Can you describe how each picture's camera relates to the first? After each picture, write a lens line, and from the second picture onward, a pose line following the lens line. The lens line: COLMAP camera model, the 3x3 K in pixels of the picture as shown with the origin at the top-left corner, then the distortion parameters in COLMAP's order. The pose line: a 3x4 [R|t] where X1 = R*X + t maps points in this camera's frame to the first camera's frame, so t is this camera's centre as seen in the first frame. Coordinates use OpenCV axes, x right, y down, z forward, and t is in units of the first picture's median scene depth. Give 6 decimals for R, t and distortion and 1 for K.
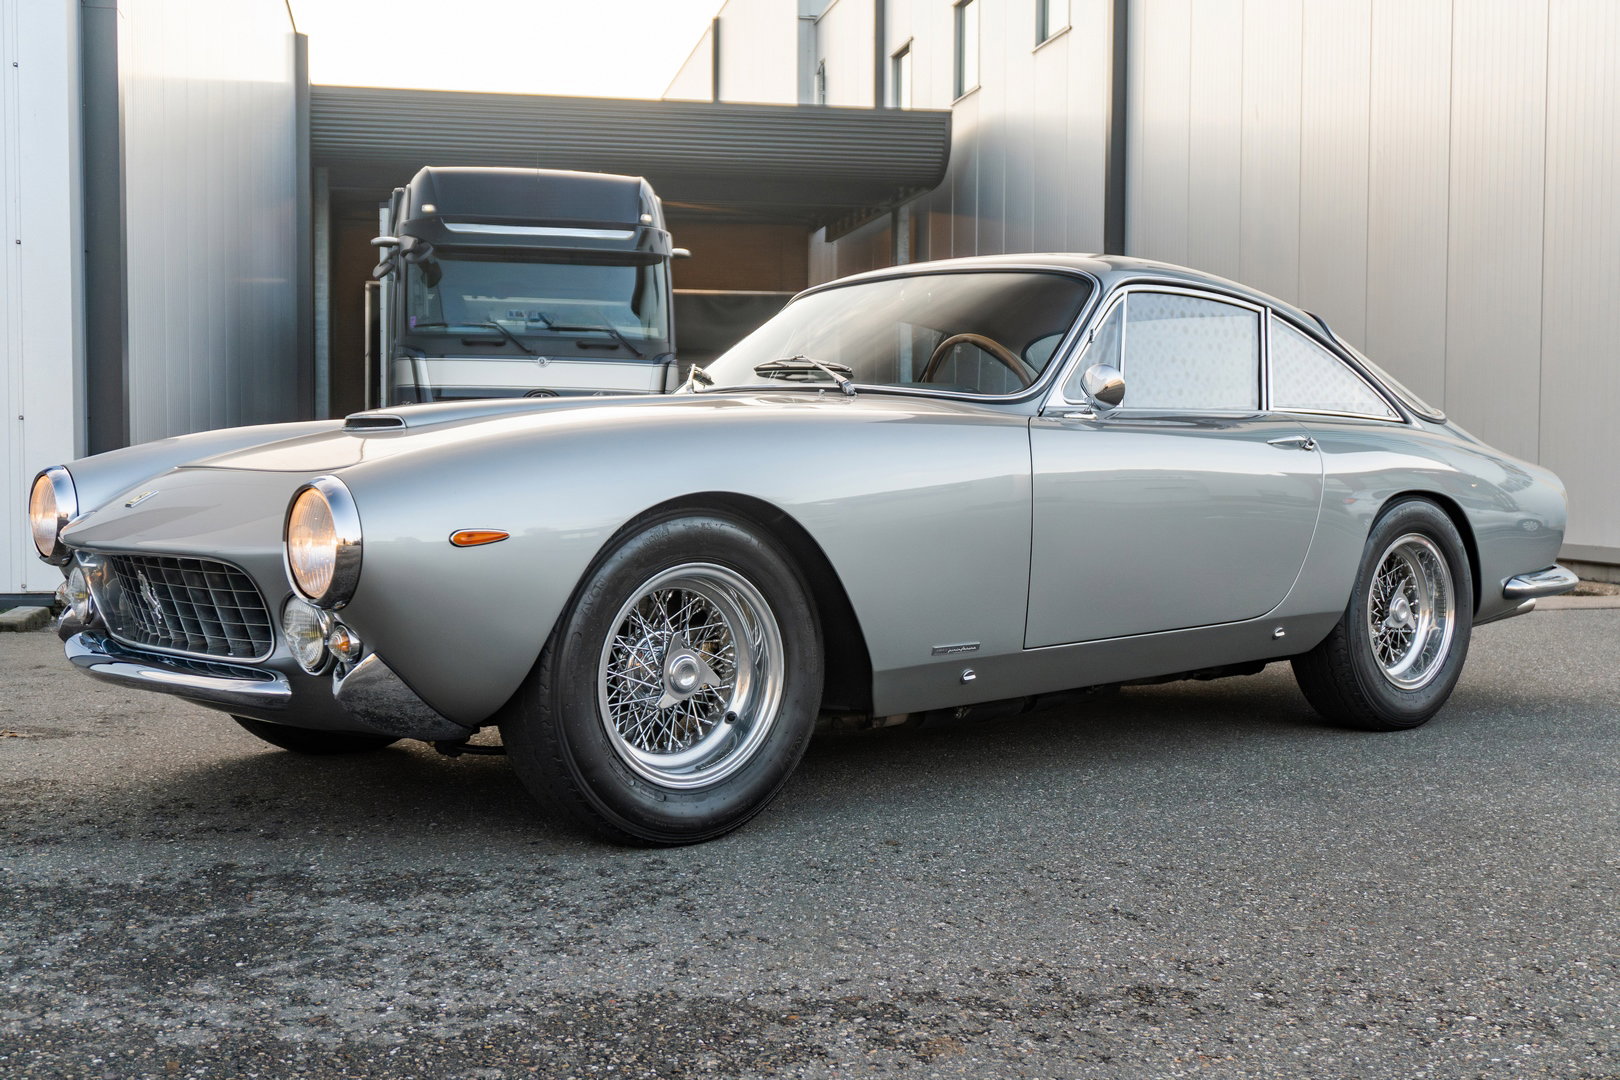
lens RADIAL K [[1824.6, 0, 811.8], [0, 1824.6, 514.8], [0, 0, 1]] dist [0.000430, 0.007707]
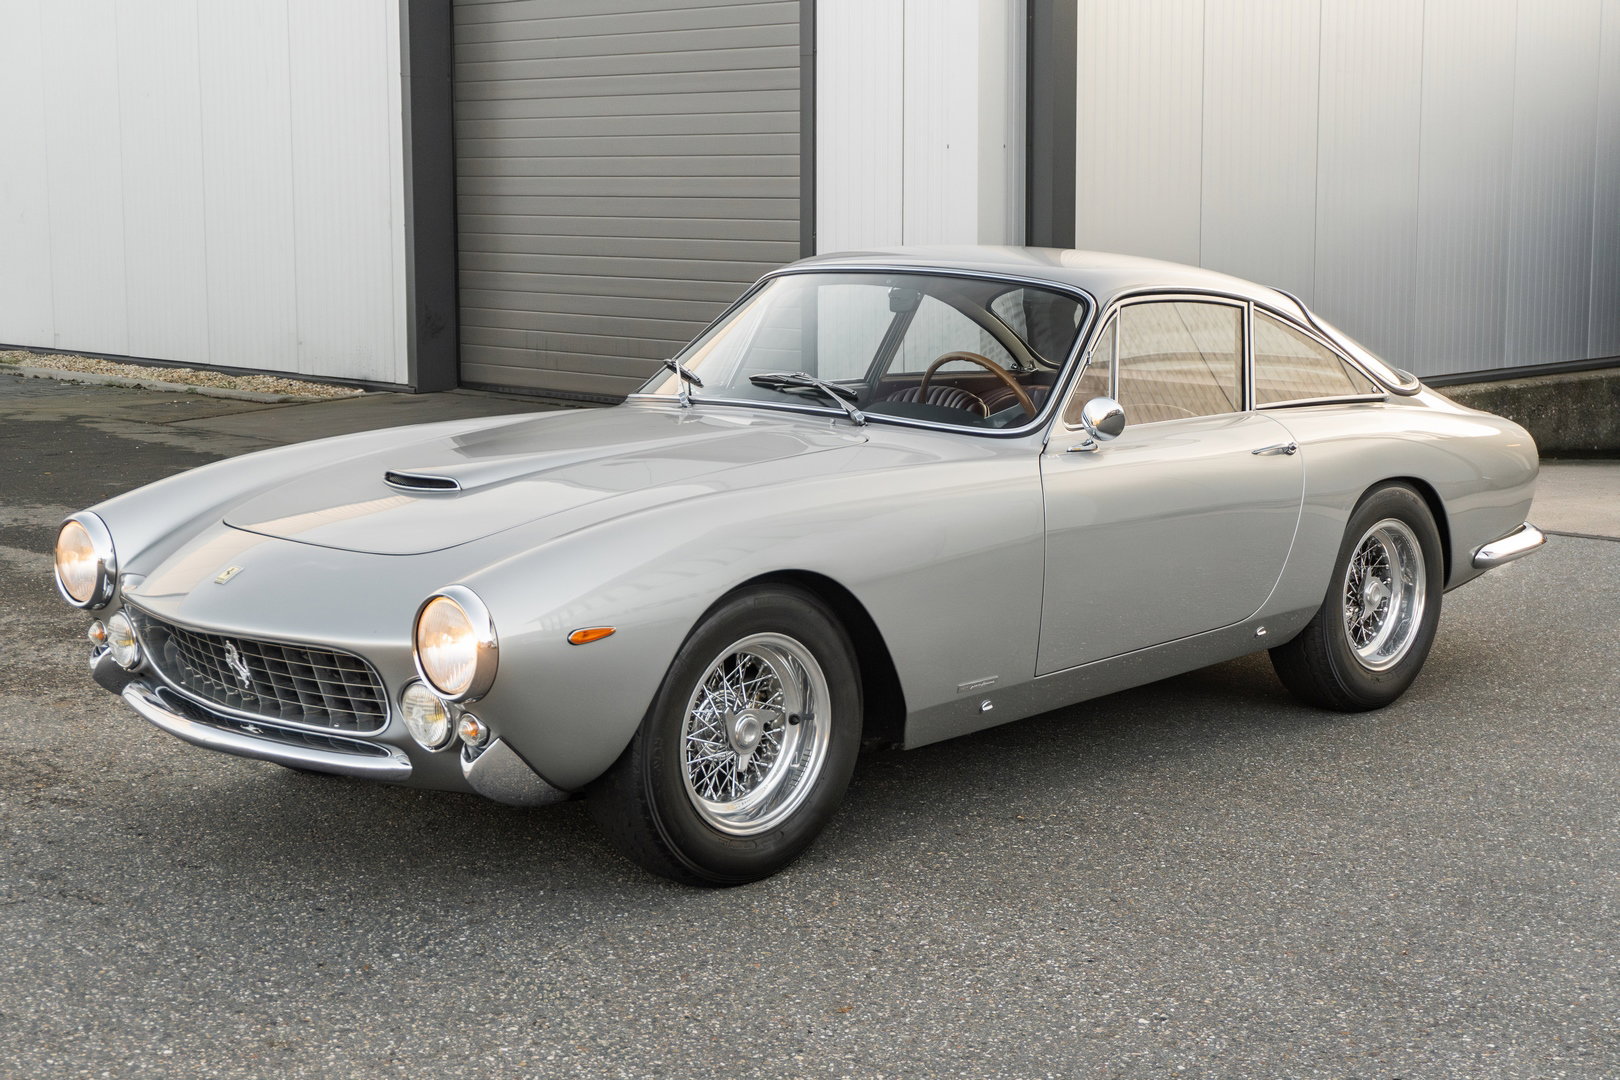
lens RADIAL K [[2429.5, 0, 810.0], [0, 2429.5, 540.0], [0, 0, 1]] dist [-0.009265, -0.152308]
pose [[0.995498, -0.019252, 0.092803, -0.121319], [0.008478, 0.993316, 0.115112, -0.142341], [-0.094399, -0.113807, 0.989008, -0.322748]]
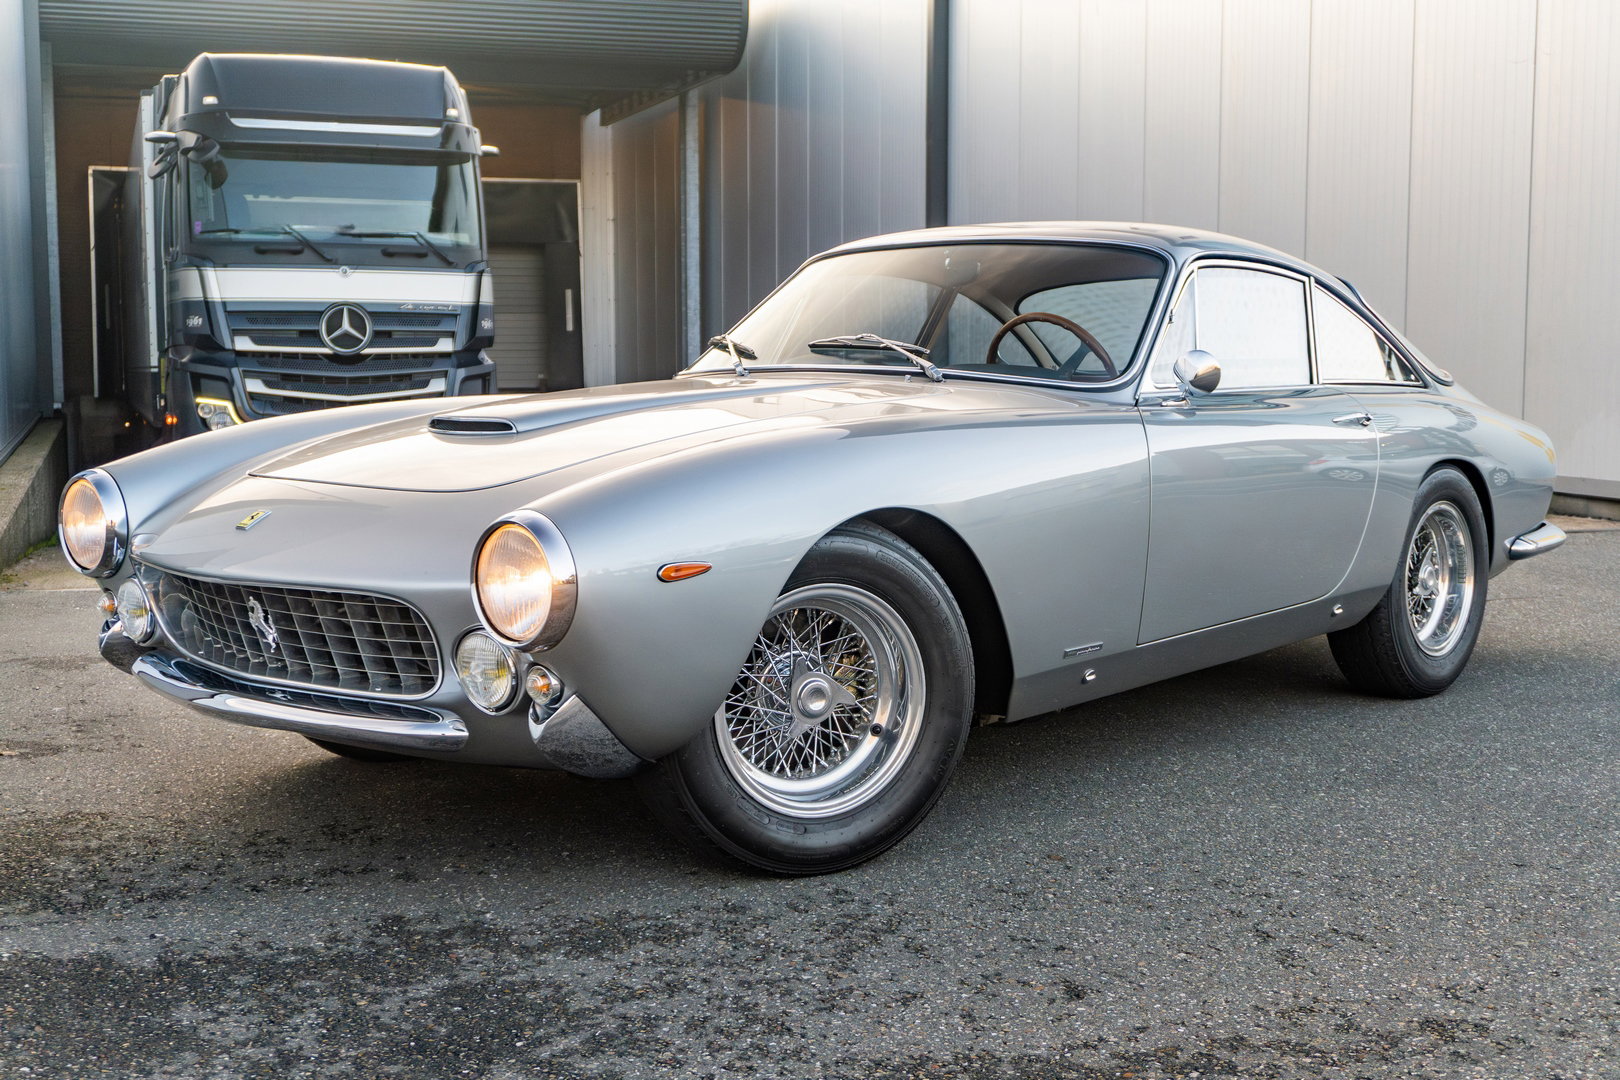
lens RADIAL K [[1934.9, 0, 810.0], [0, 1934.9, 540.0], [0, 0, 1]] dist [-0.003247, 0.032861]
pose [[0.990977, -0.019981, 0.132533, -0.163864], [0.010867, 0.997548, 0.069136, -0.047884], [-0.133589, -0.067072, 0.988765, -0.007668]]
